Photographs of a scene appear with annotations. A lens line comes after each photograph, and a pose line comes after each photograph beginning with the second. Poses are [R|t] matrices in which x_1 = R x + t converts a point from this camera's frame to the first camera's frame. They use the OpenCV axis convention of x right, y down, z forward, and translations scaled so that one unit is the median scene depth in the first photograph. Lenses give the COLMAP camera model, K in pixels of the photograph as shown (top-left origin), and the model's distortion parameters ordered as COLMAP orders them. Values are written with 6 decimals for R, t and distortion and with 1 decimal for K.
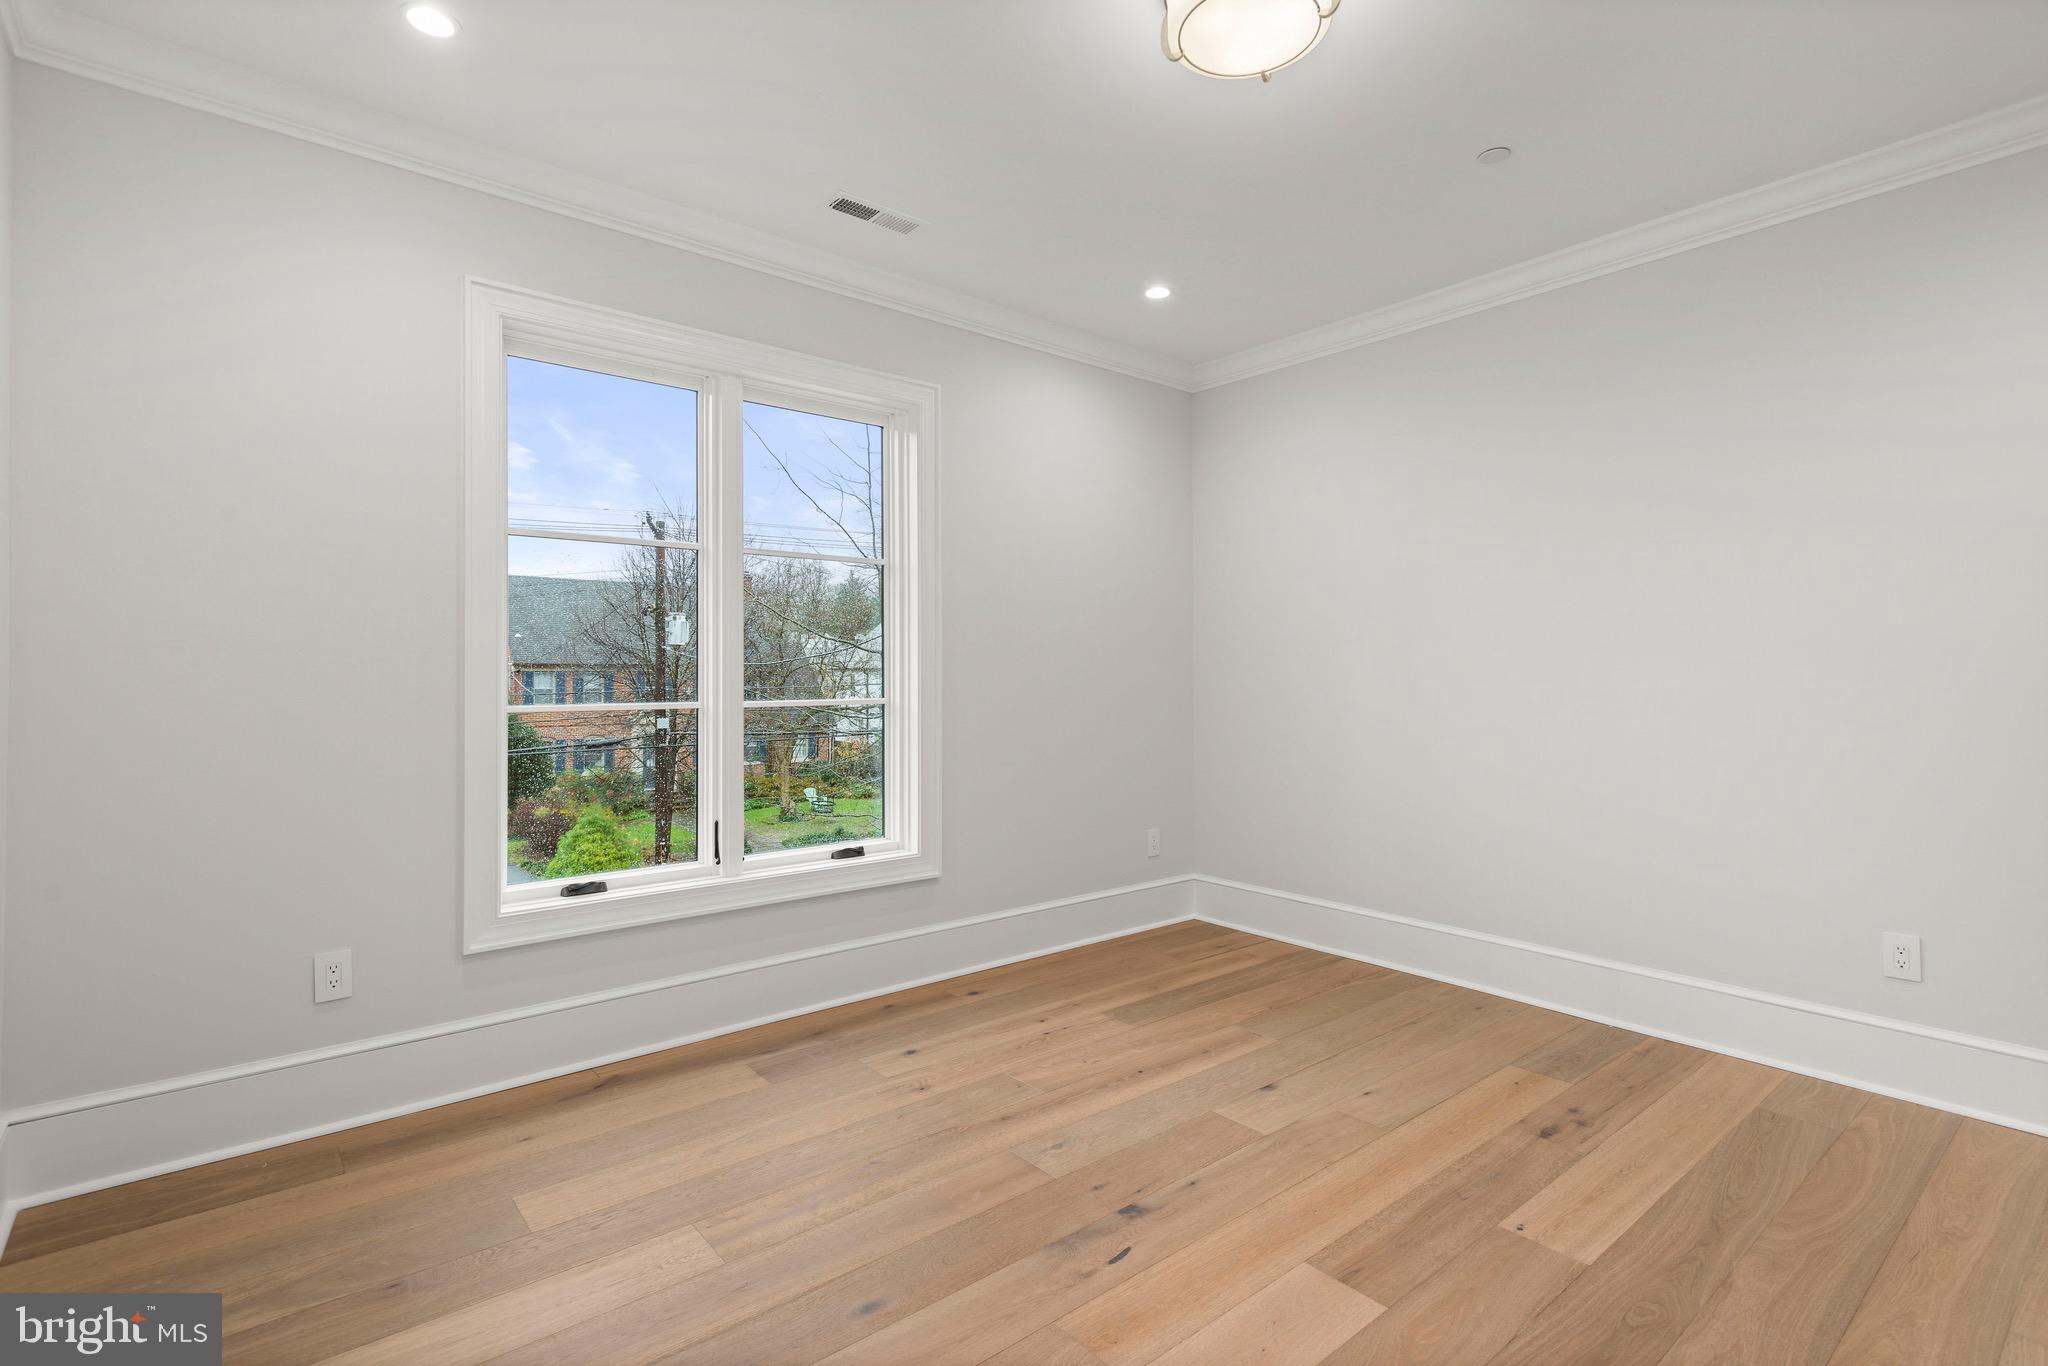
lens RADIAL K [[972.8, 0, 1011.8], [0, 972.8, 670.1], [0, 0, 1]] dist [0.021655, -0.004445]
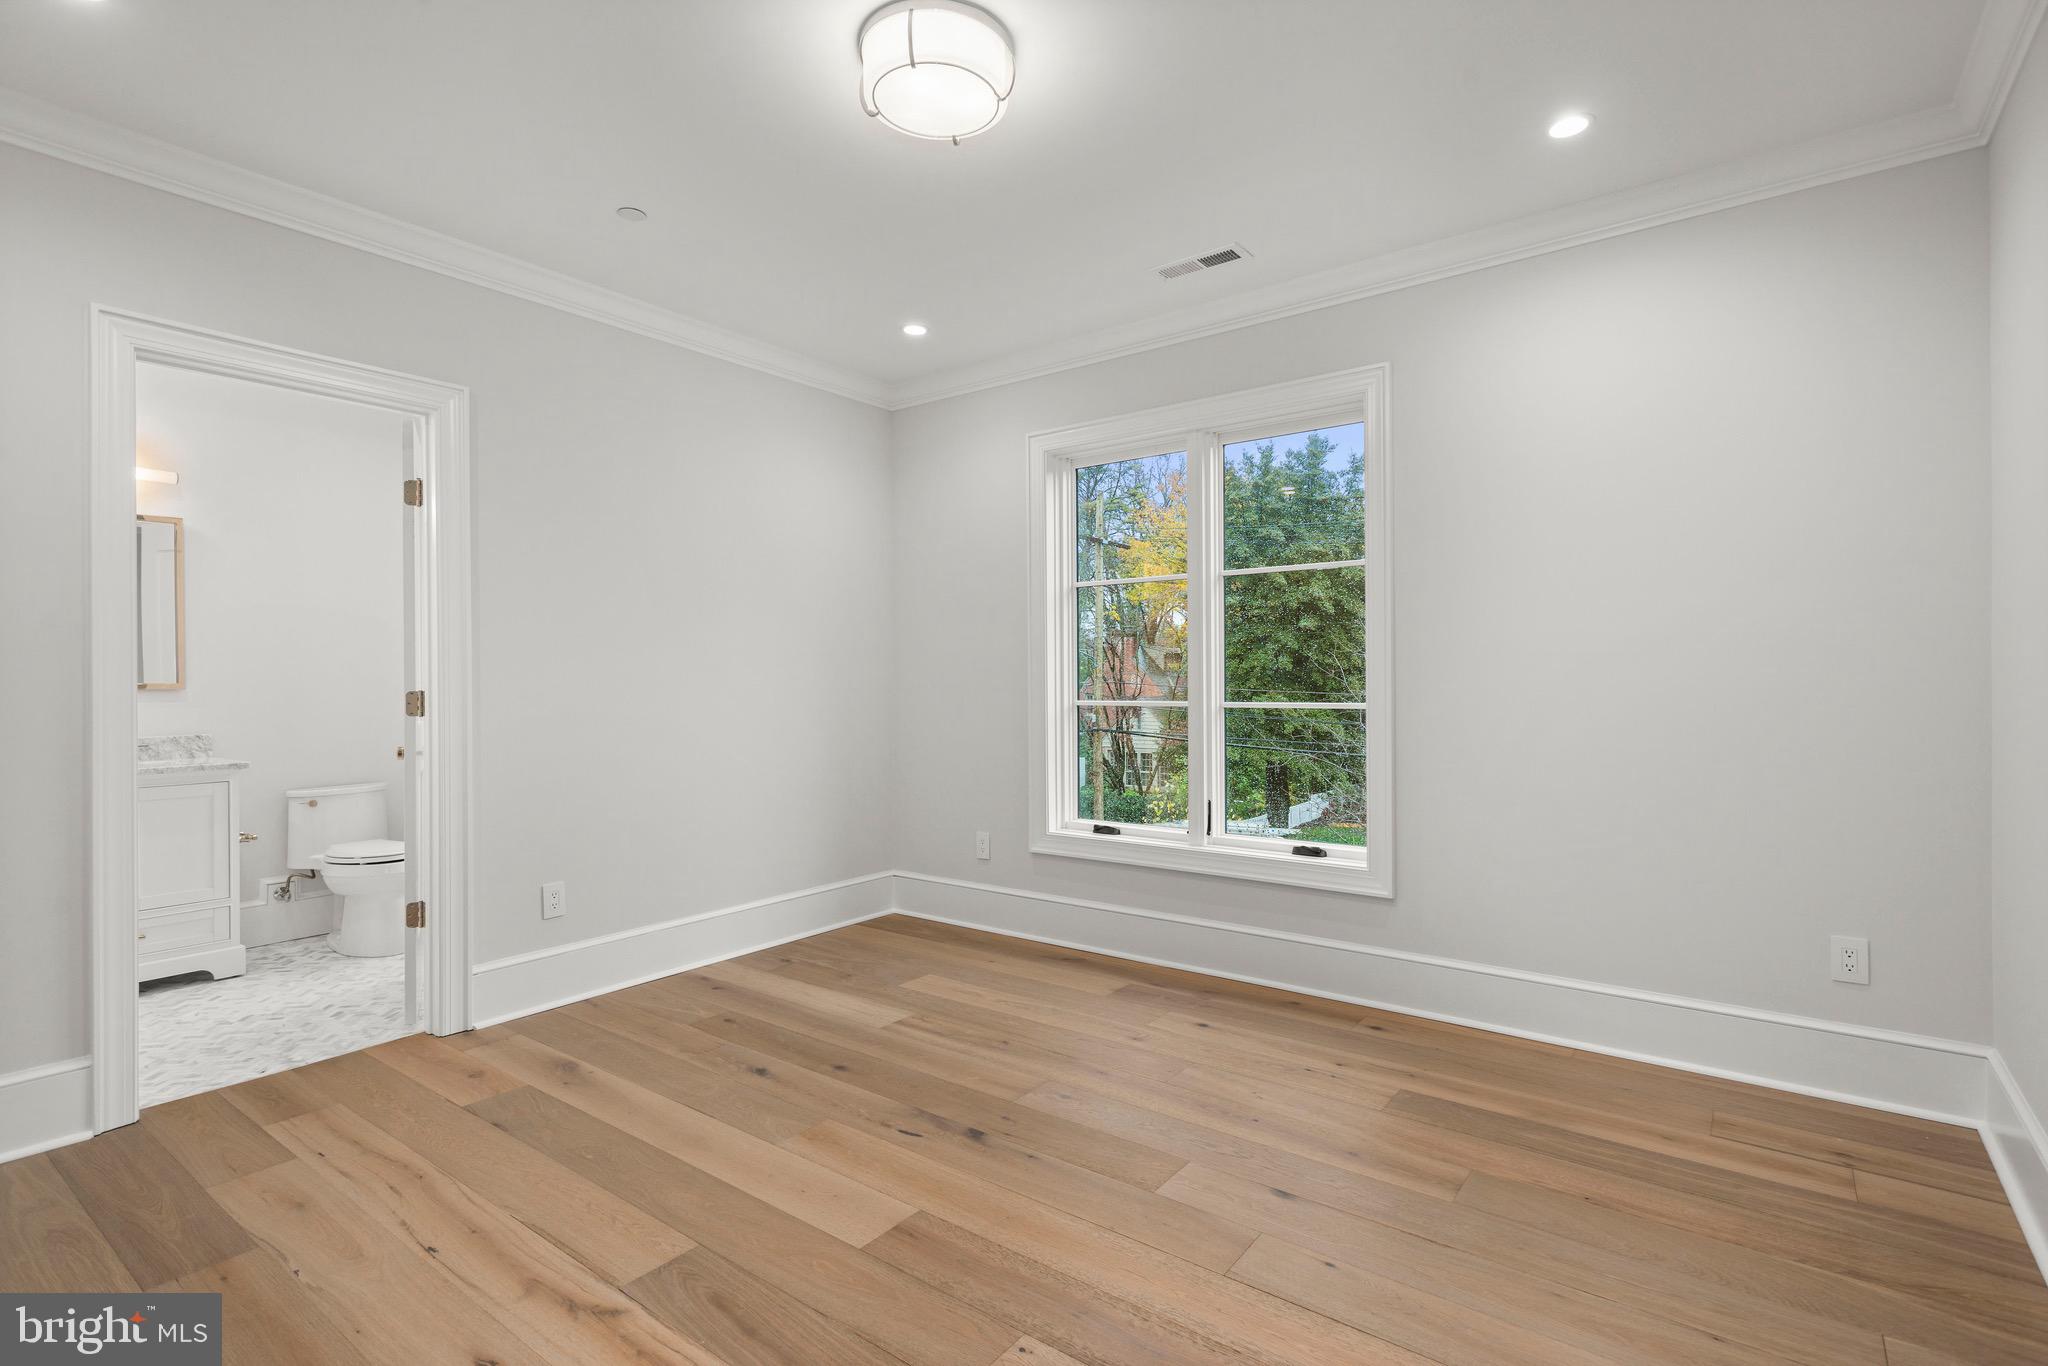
lens RADIAL K [[972.8, 0, 1031.9], [0, 972.8, 674.2], [0, 0, 1]] dist [0.021655, -0.004445]
pose [[0.224500, -0.007244, -0.974447, 0.920440], [0.014987, 0.999880, -0.003980, 0.000454], [0.974359, -0.013711, 0.224582, 0.573670]]
